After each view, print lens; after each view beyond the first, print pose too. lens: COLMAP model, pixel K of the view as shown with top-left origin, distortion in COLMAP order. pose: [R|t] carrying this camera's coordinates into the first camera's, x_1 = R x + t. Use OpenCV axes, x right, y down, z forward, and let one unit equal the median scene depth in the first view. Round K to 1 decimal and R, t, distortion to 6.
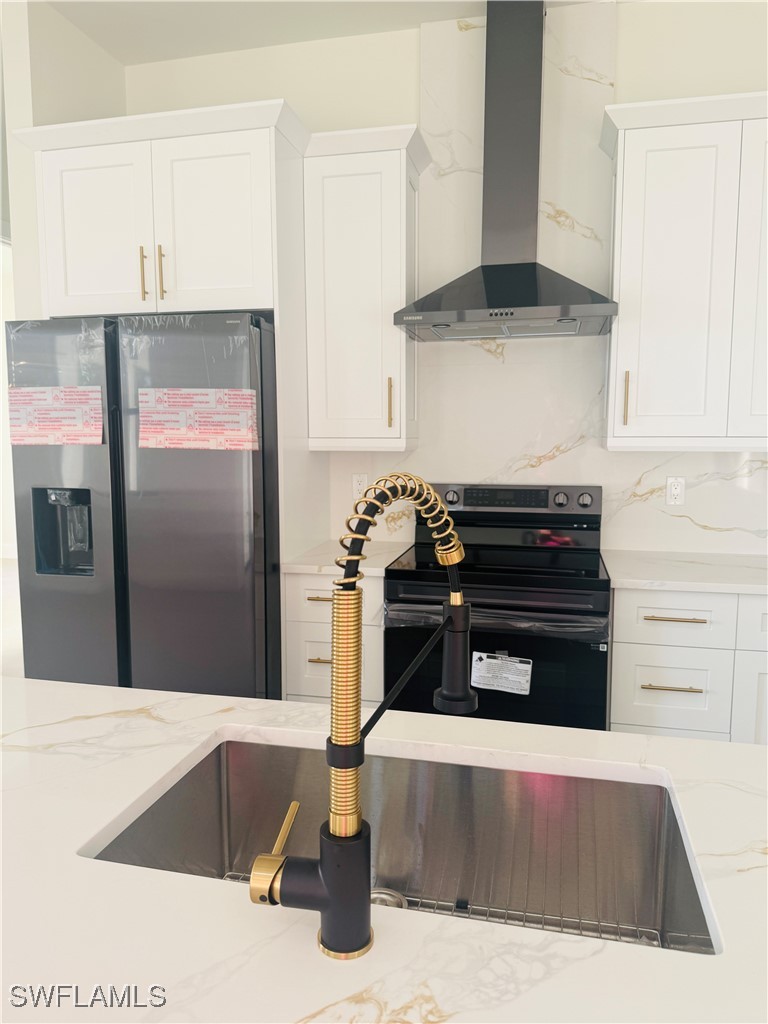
lens RADIAL K [[720.8, 0, 385.6], [0, 720.8, 514.7], [0, 0, 1]] dist [0.128059, -0.204044]
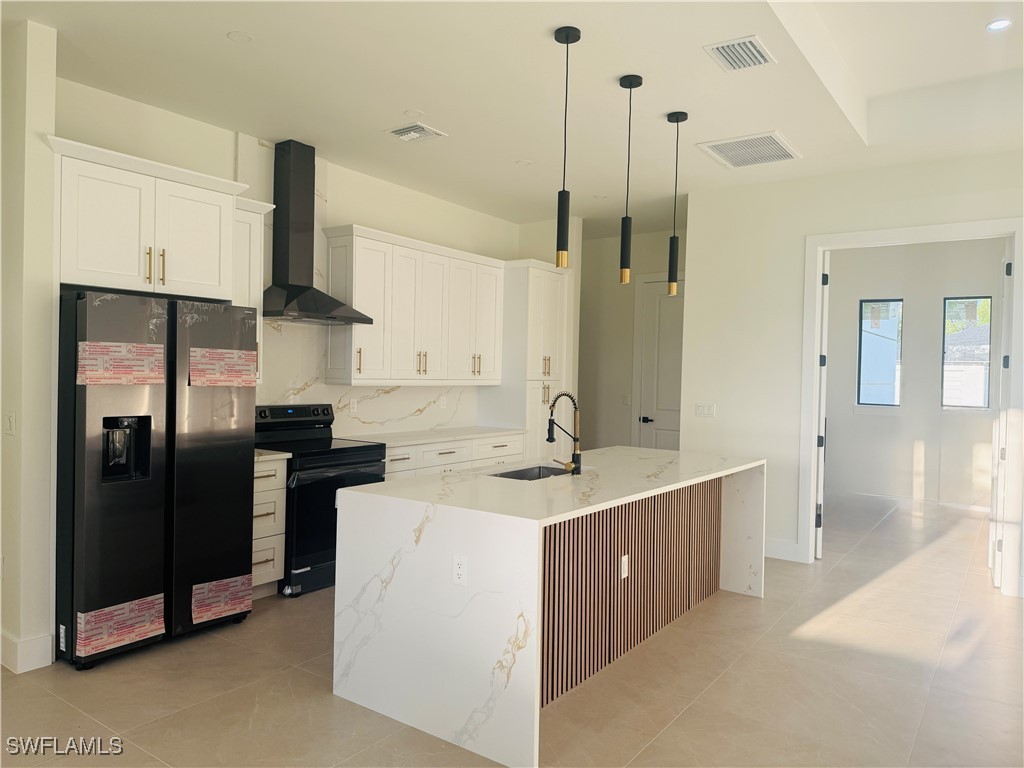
lens RADIAL K [[720.9, 0, 512.8], [0, 720.9, 382.0], [0, 0, 1]] dist [0.145090, -0.266466]
pose [[0.379936, -0.003441, 0.925006, -1.399666], [0.081824, 0.996198, -0.029902, -0.000557], [-0.921387, 0.087048, 0.378773, -0.178910]]
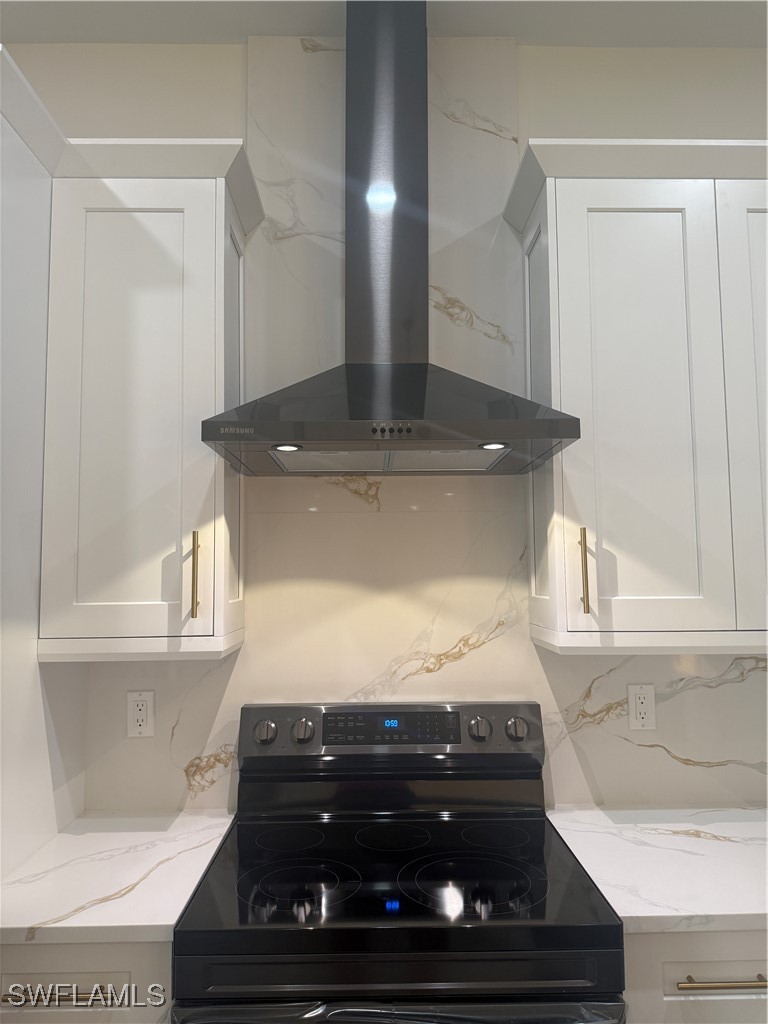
lens RADIAL K [[717.4, 0, 387.4], [0, 717.4, 514.9], [0, 0, 1]] dist [0.083669, -0.117848]
pose [[0.970429, 0.012569, 0.241058, 0.016833], [0.035645, 0.980233, -0.194609, -0.090083], [-0.238739, 0.197447, 0.950799, 0.438561]]
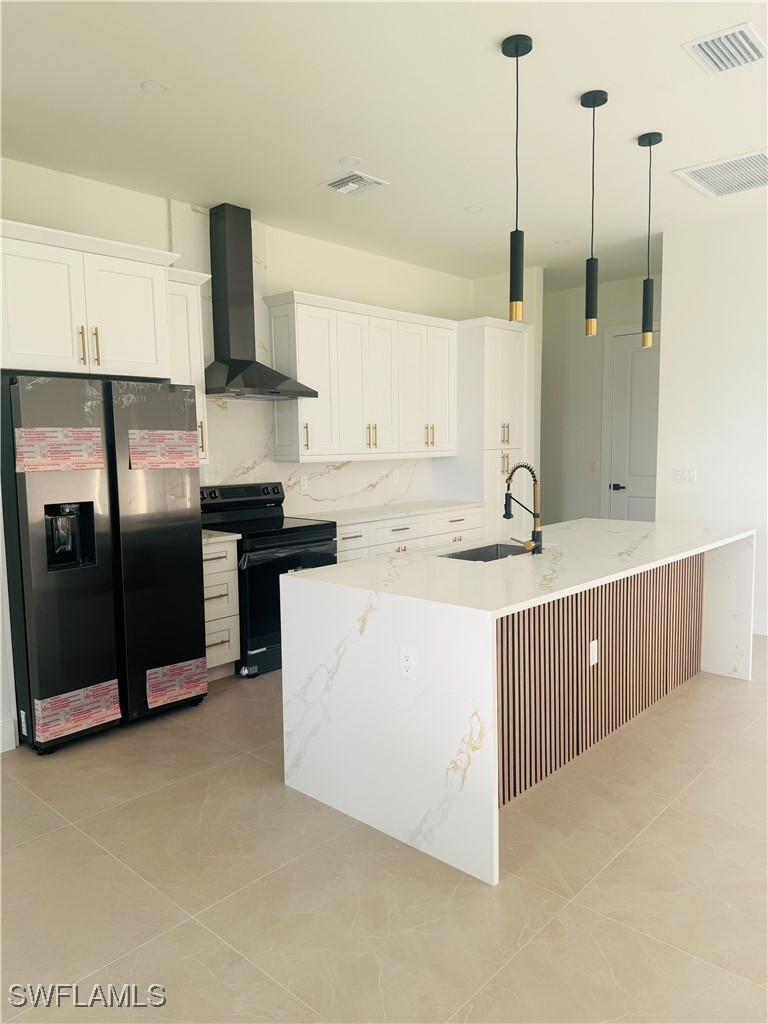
lens RADIAL K [[720.9, 0, 384.0], [0, 720.9, 512.0], [0, 0, 1]] dist [0.145090, -0.266466]
pose [[0.492132, -0.091692, 0.865678, -1.286713], [0.112967, 0.992755, 0.040931, -0.009793], [-0.863160, 0.077650, 0.498925, -0.155836]]
